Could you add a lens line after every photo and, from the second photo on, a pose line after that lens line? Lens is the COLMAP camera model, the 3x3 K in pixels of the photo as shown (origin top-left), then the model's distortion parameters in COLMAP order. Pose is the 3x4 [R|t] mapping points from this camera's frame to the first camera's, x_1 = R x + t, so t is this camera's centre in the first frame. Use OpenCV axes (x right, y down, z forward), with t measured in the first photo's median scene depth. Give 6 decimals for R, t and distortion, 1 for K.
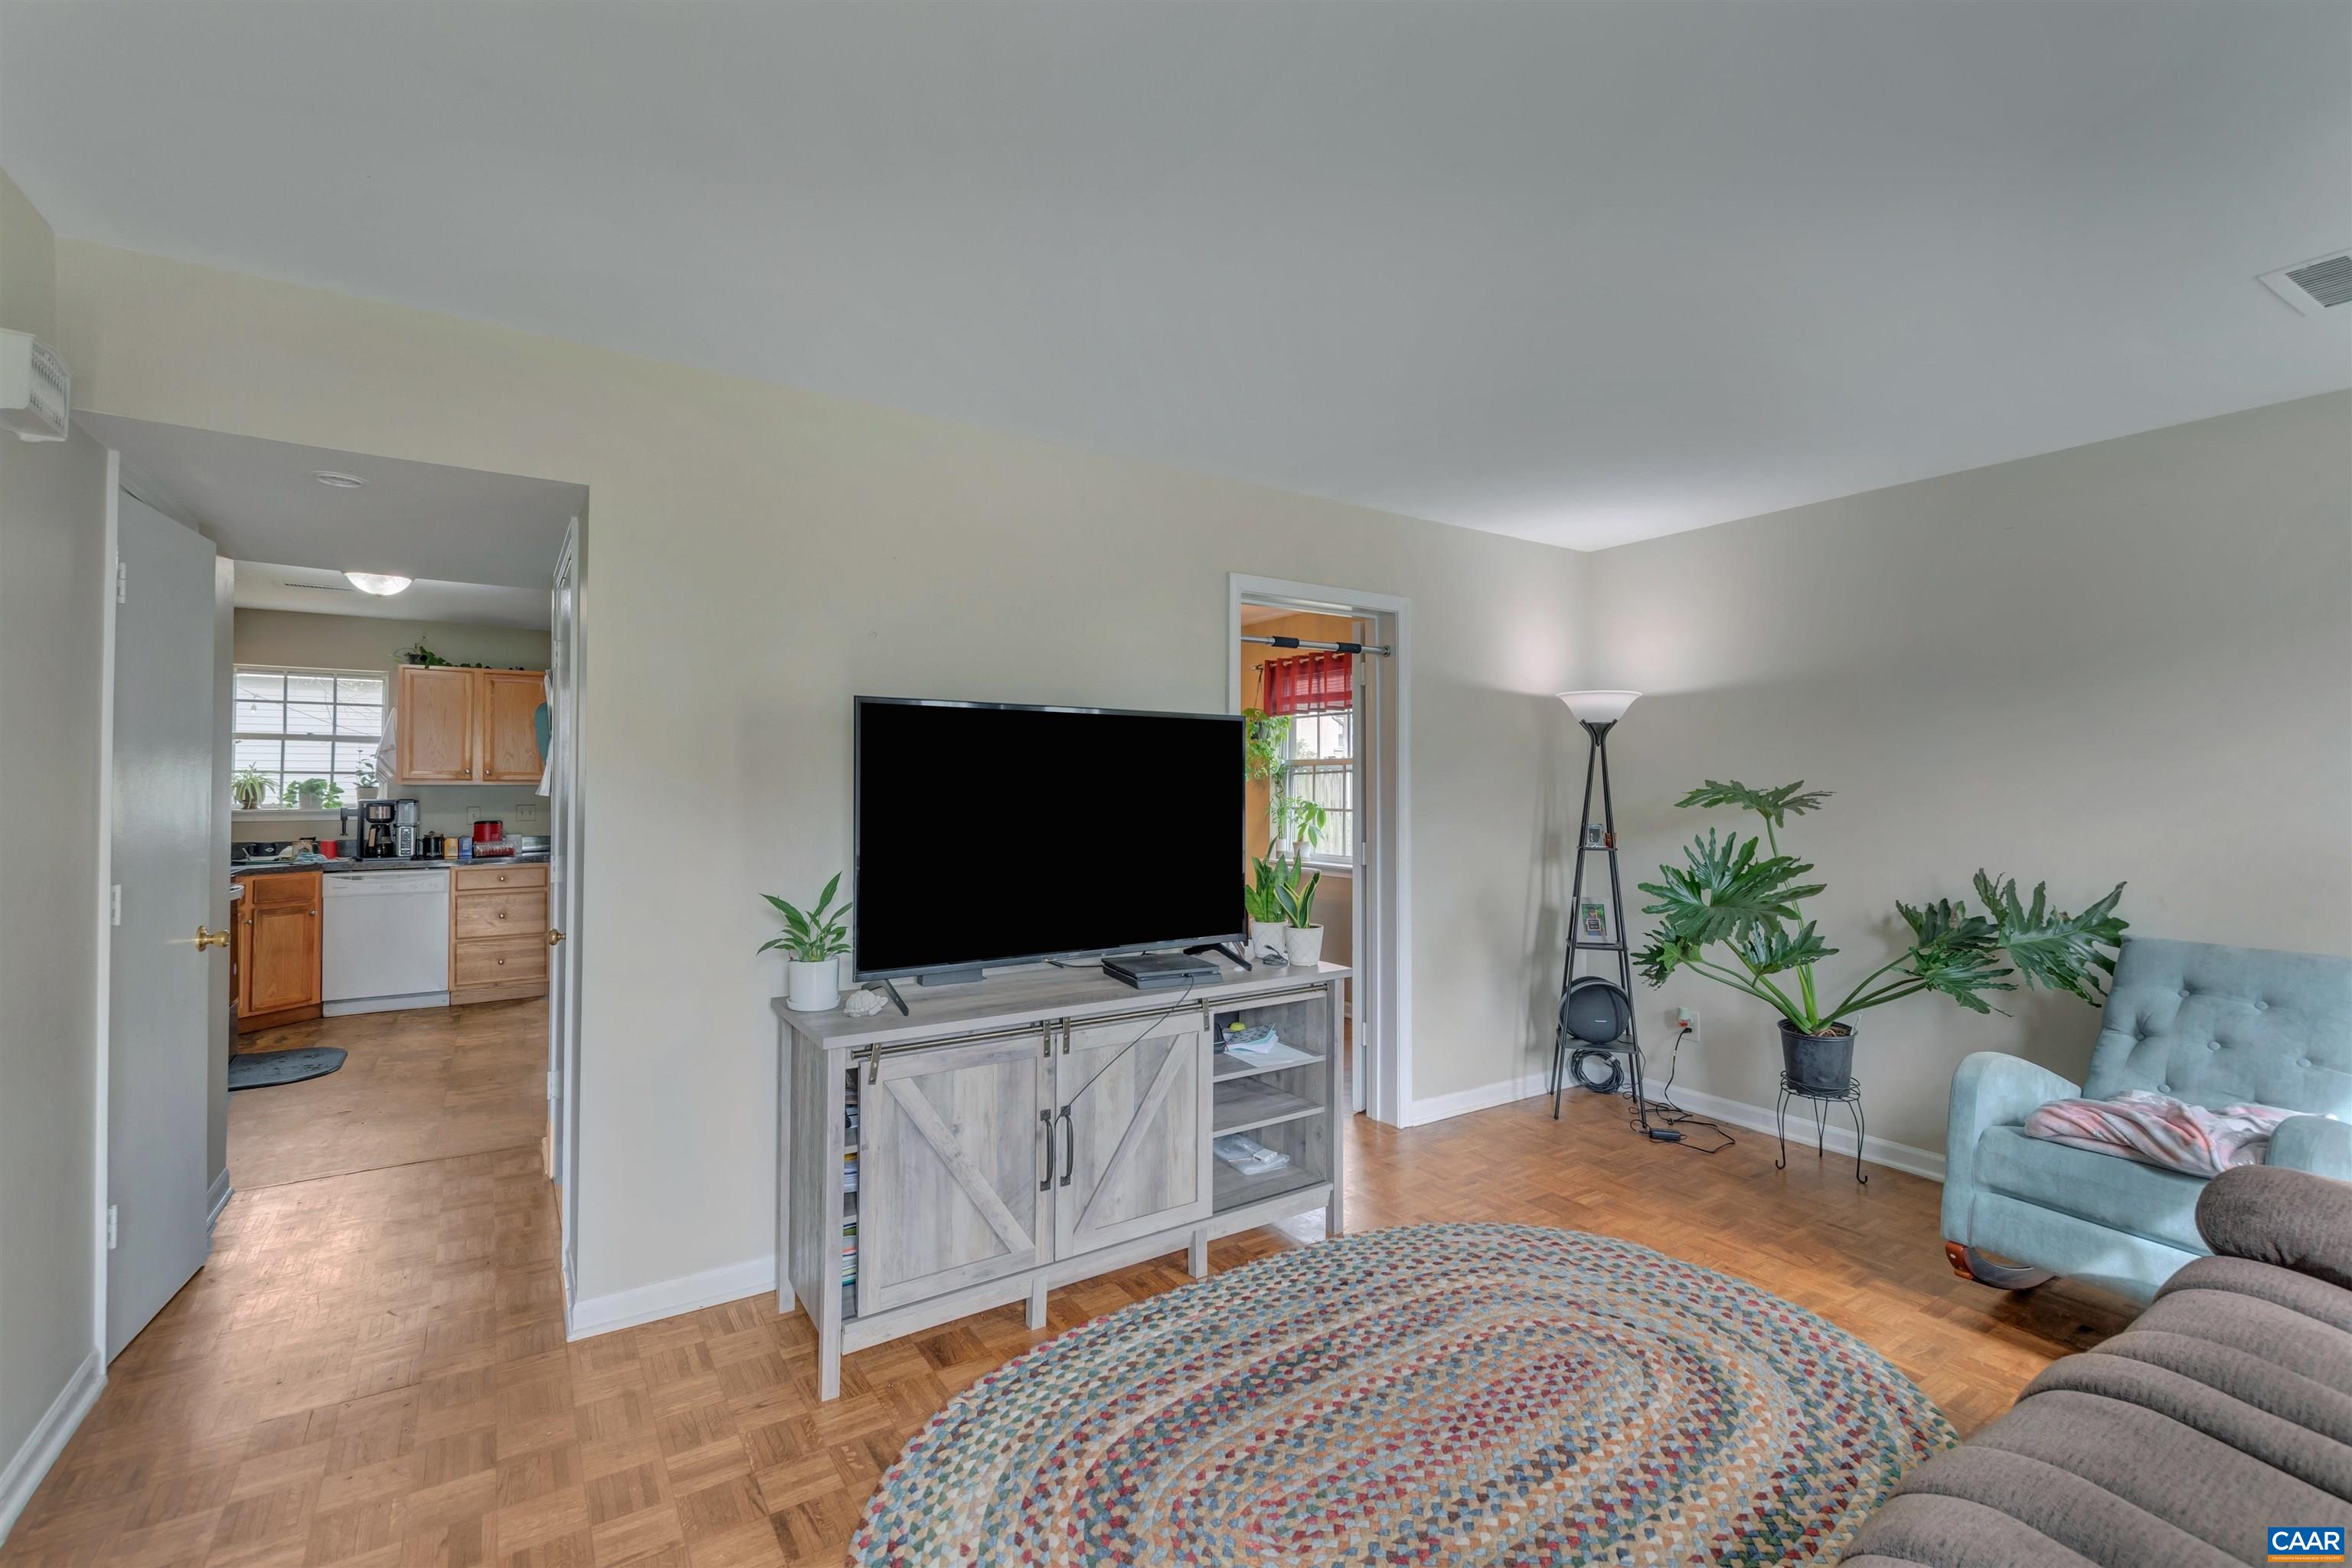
lens RADIAL K [[1011.6, 0, 1176.0], [0, 1011.6, 784.0], [0, 0, 1]] dist [-0.001952, -0.000224]
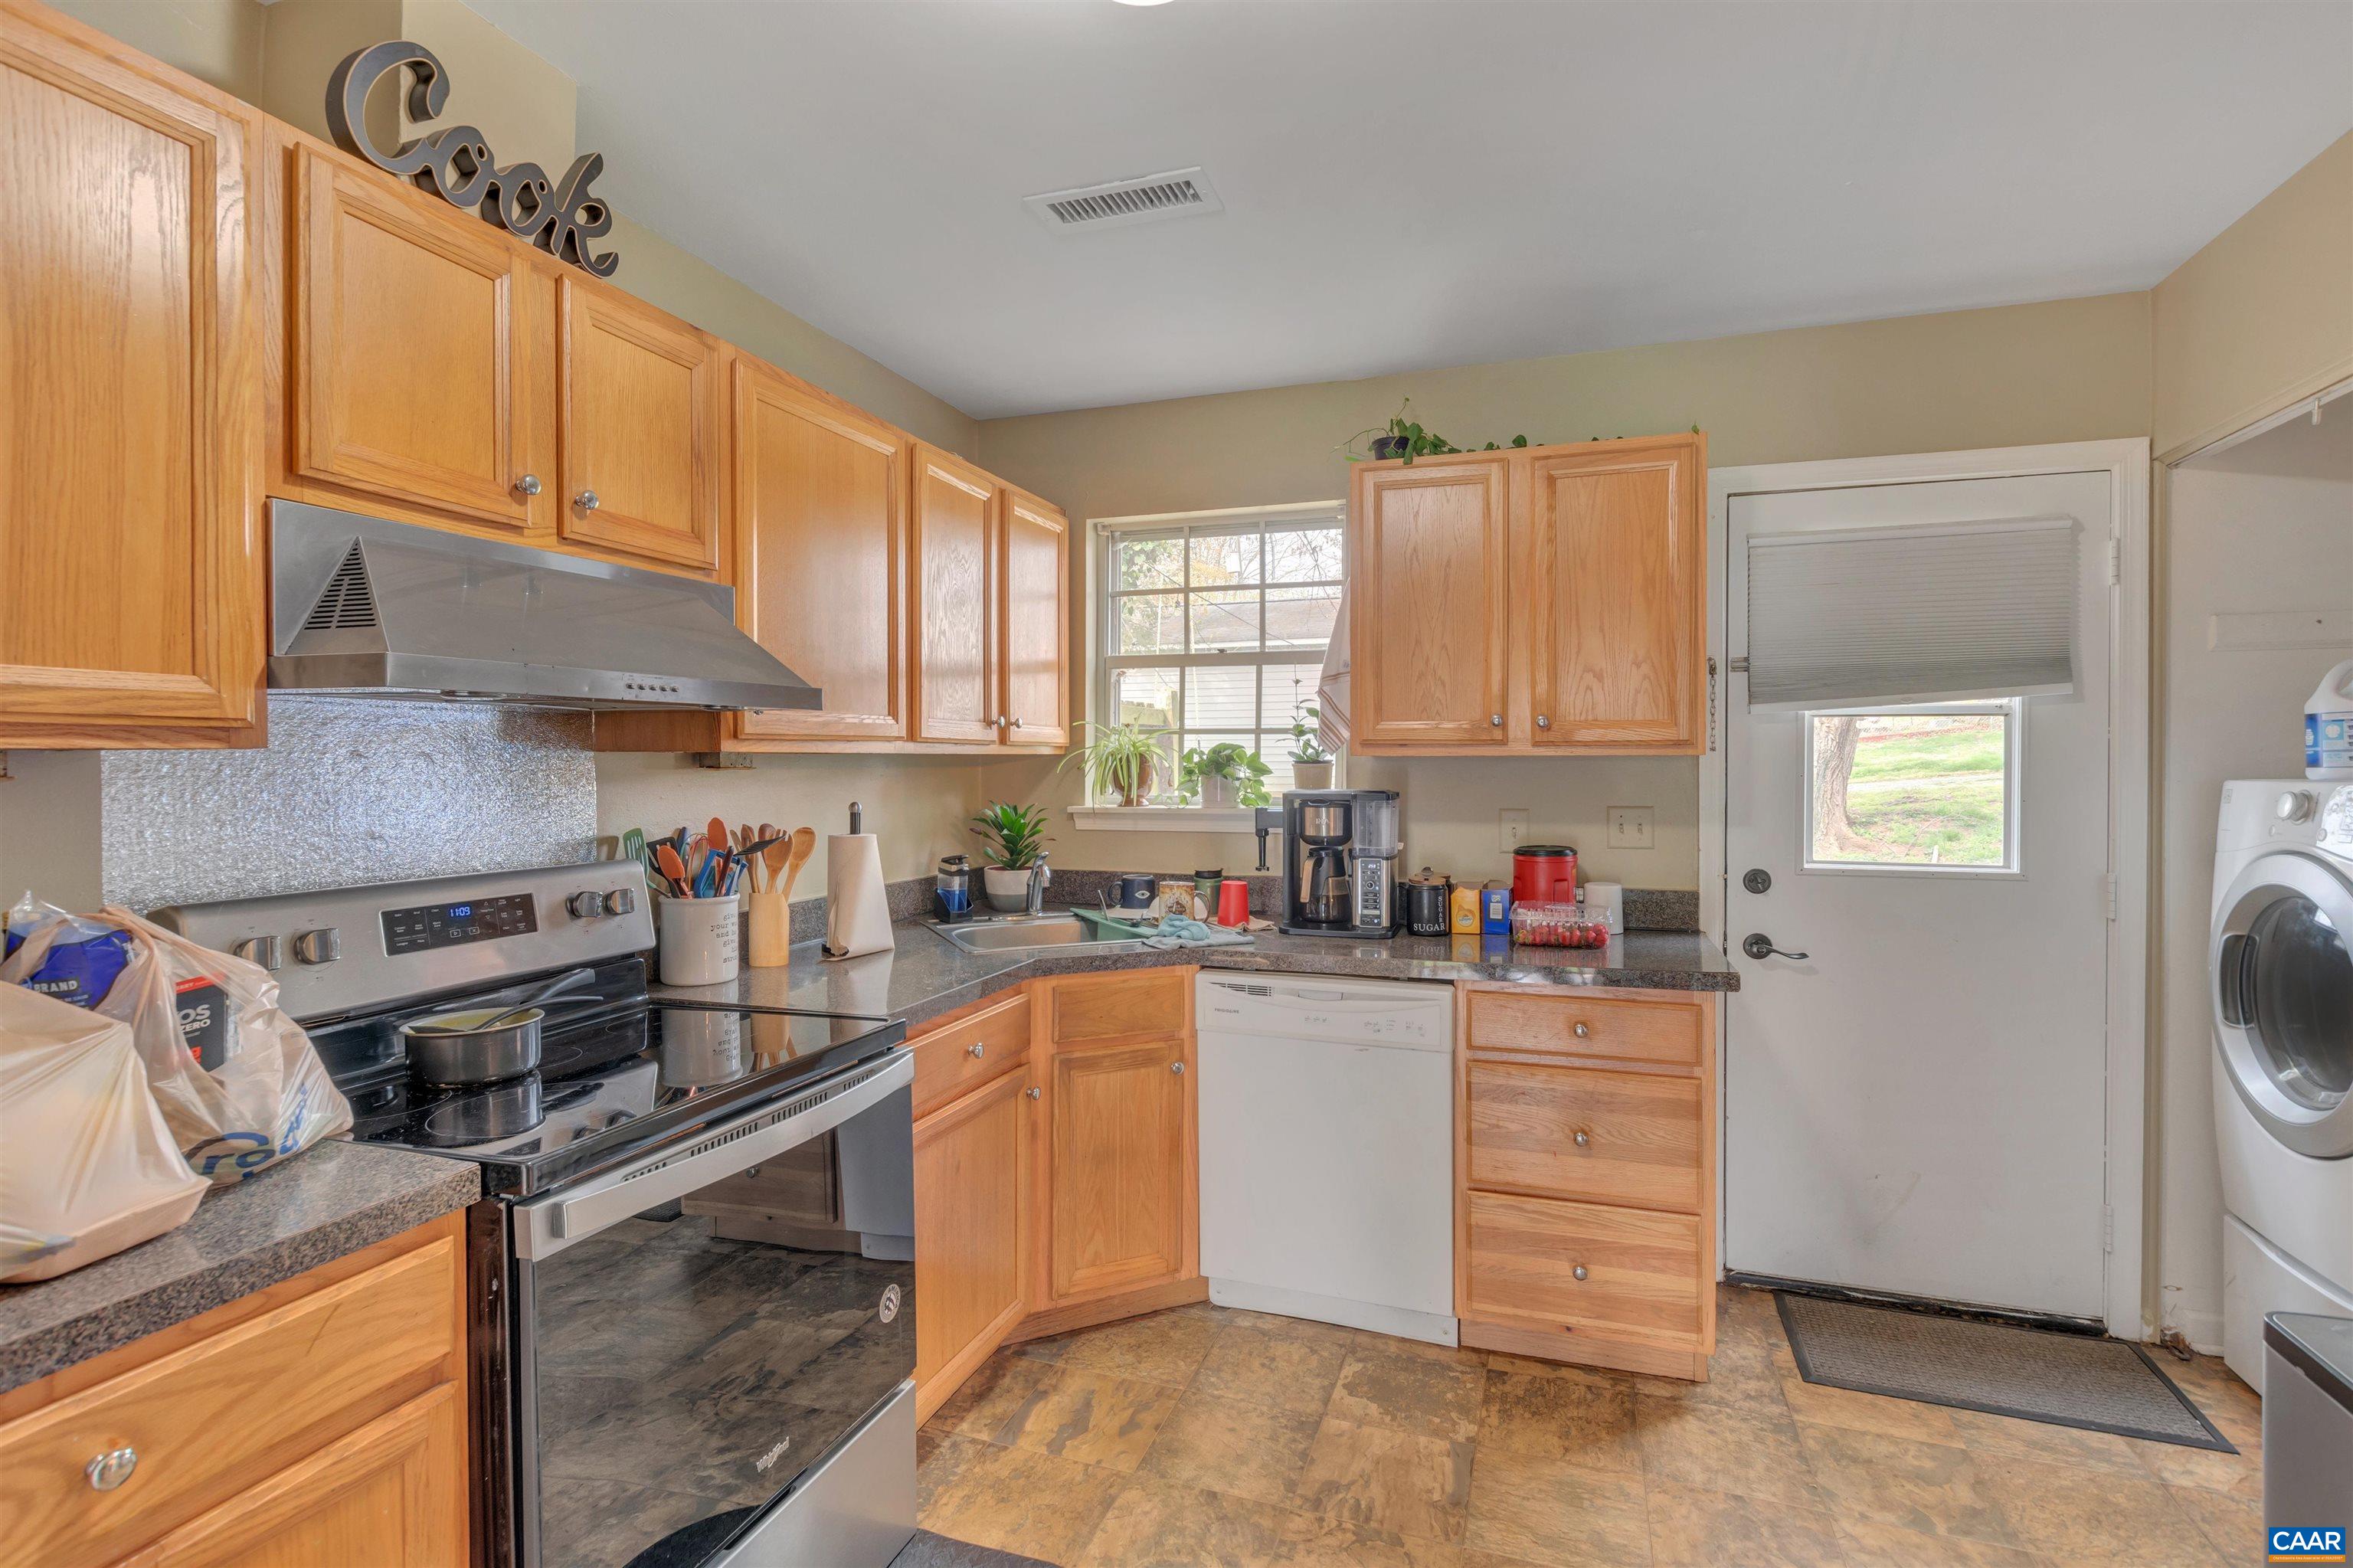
lens RADIAL K [[1136.1, 0, 1173.7], [0, 1136.1, 758.3], [0, 0, 1]] dist [-0.001991, -0.000139]
pose [[0.611247, -0.003740, -0.791431, -0.445998], [0.007016, 0.999975, 0.000694, 0.000963], [0.791408, -0.005977, 0.611259, 0.655821]]
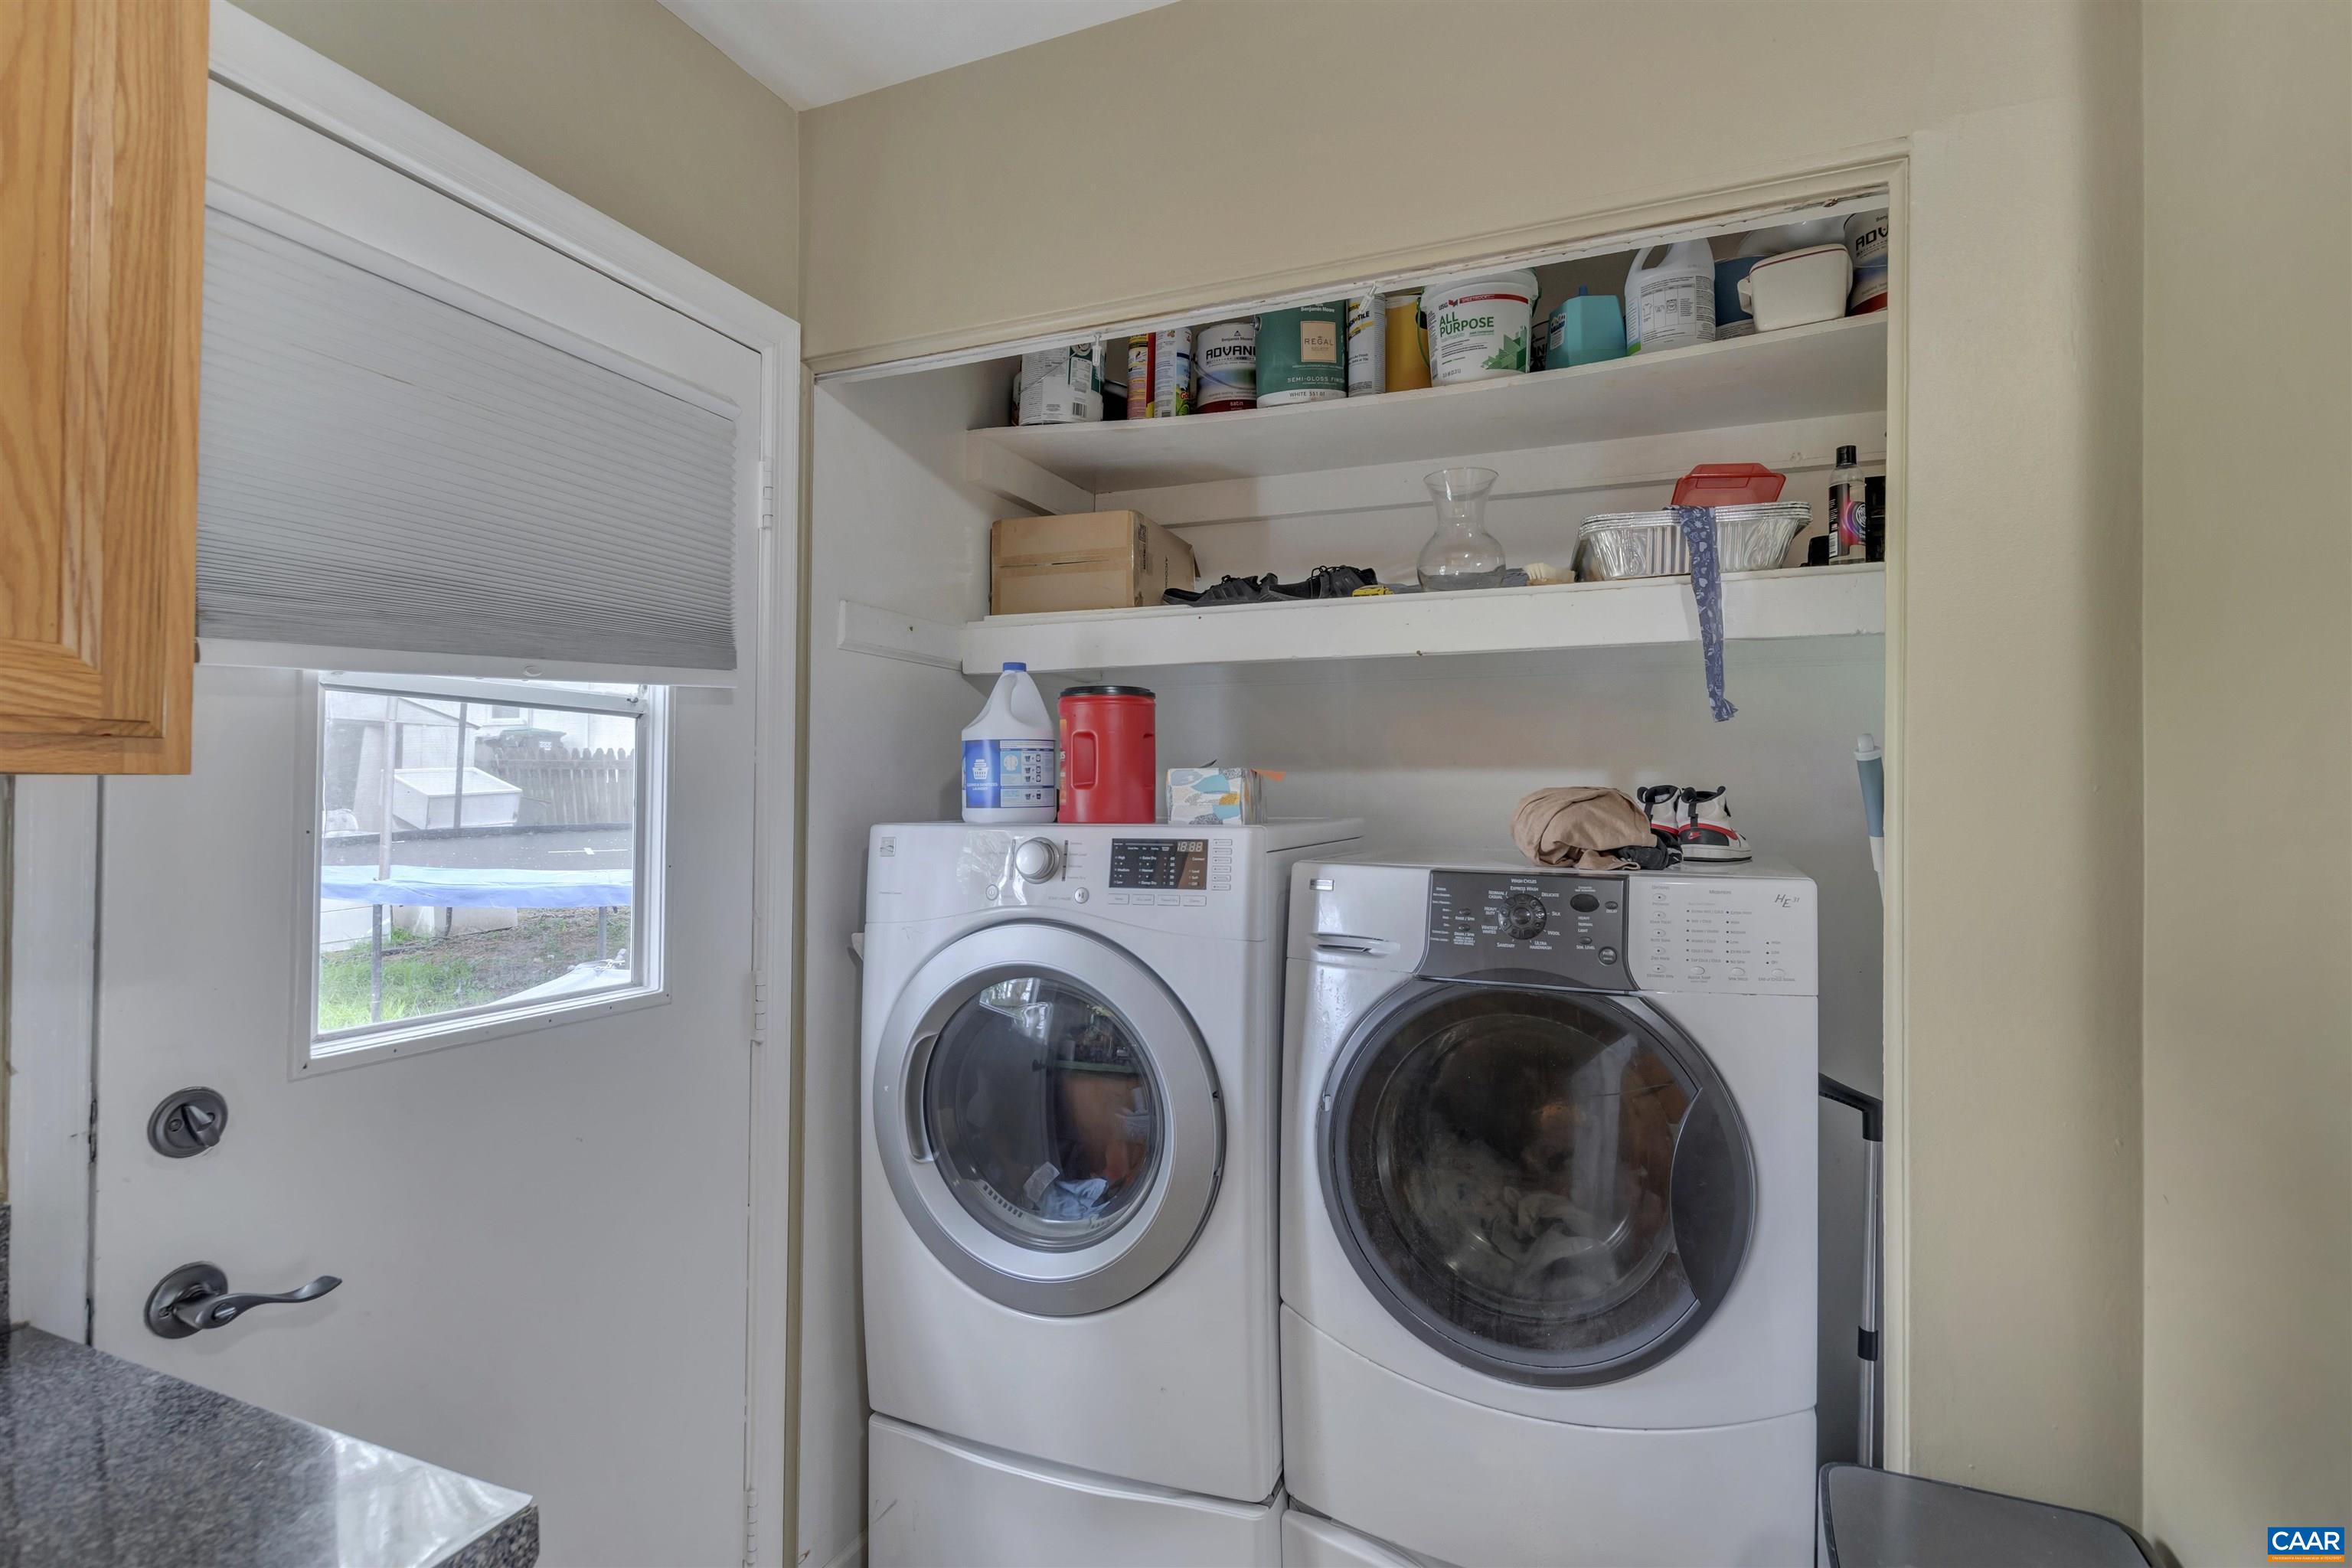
lens RADIAL K [[1160.7, 0, 1176.0], [0, 1160.7, 784.0], [0, 0, 1]] dist [-0.000987, -0.000063]
pose [[0.835320, 0.015459, 0.549547, -0.627423], [-0.013391, 0.999880, -0.007772, 0.002312], [-0.549601, -0.000867, 0.835427, 0.887021]]
